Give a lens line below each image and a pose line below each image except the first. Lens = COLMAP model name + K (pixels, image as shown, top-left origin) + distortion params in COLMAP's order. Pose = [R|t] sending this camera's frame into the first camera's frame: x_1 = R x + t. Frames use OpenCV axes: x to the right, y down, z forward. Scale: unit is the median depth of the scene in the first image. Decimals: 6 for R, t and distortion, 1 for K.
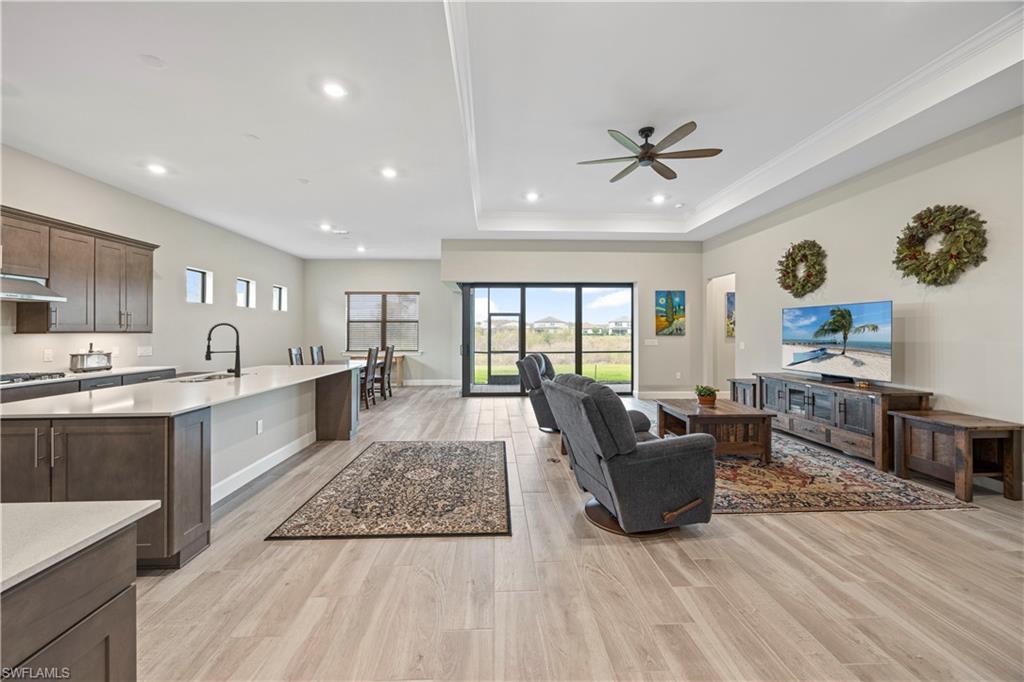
lens RADIAL K [[389.7, 0, 505.1], [0, 389.7, 329.4], [0, 0, 1]] dist [-0.005205, 0.000557]
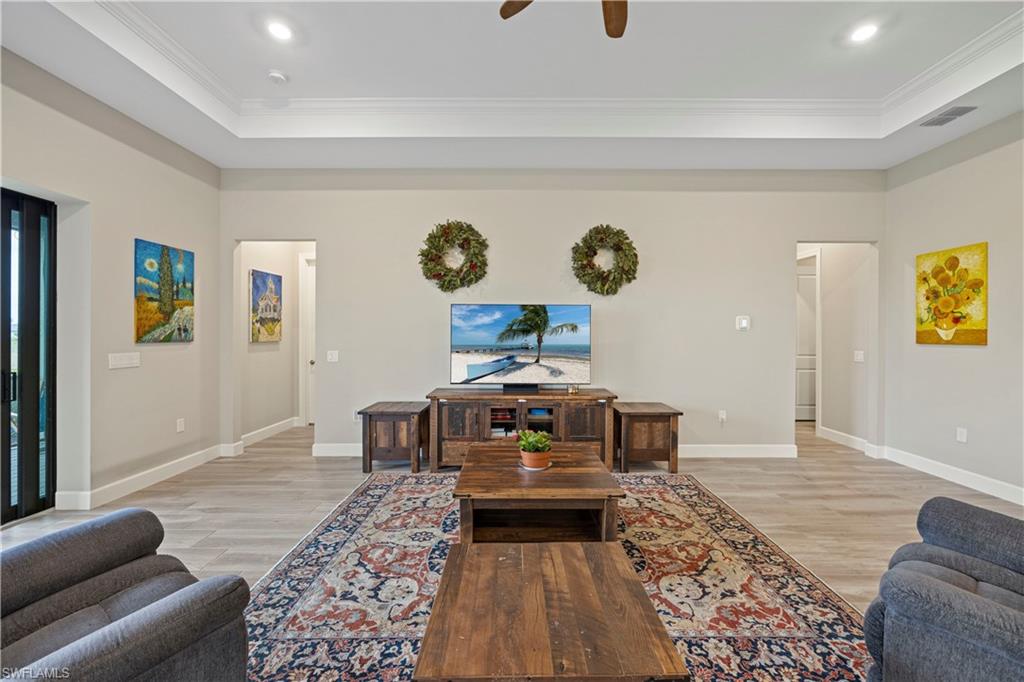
lens RADIAL K [[389.7, 0, 511.9], [0, 389.7, 340.8], [0, 0, 1]] dist [-0.005205, 0.000557]
pose [[0.029573, -0.011449, 0.999497, -0.036900], [-0.006621, 0.999910, 0.011650, 0.008180], [-0.999541, -0.006963, 0.029494, 0.914653]]
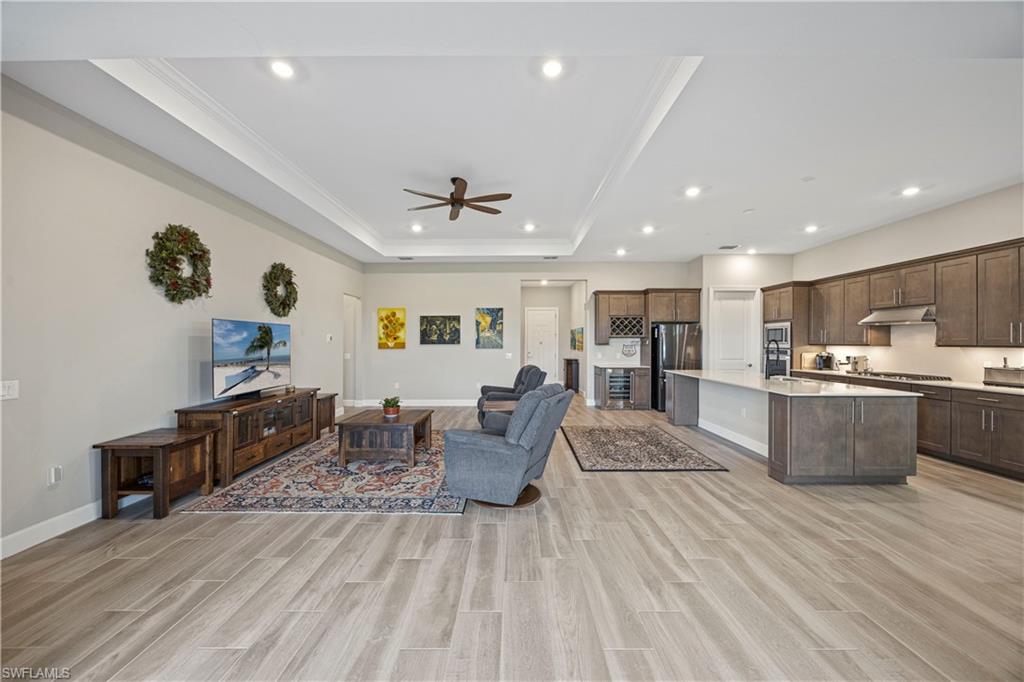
lens RADIAL K [[389.7, 0, 510.4], [0, 389.7, 341.1], [0, 0, 1]] dist [-0.005205, 0.000557]
pose [[-0.999077, 0.003602, 0.042797, 0.122803], [0.003390, 0.999982, -0.005039, -0.005438], [-0.042814, -0.004889, -0.999071, 1.833269]]
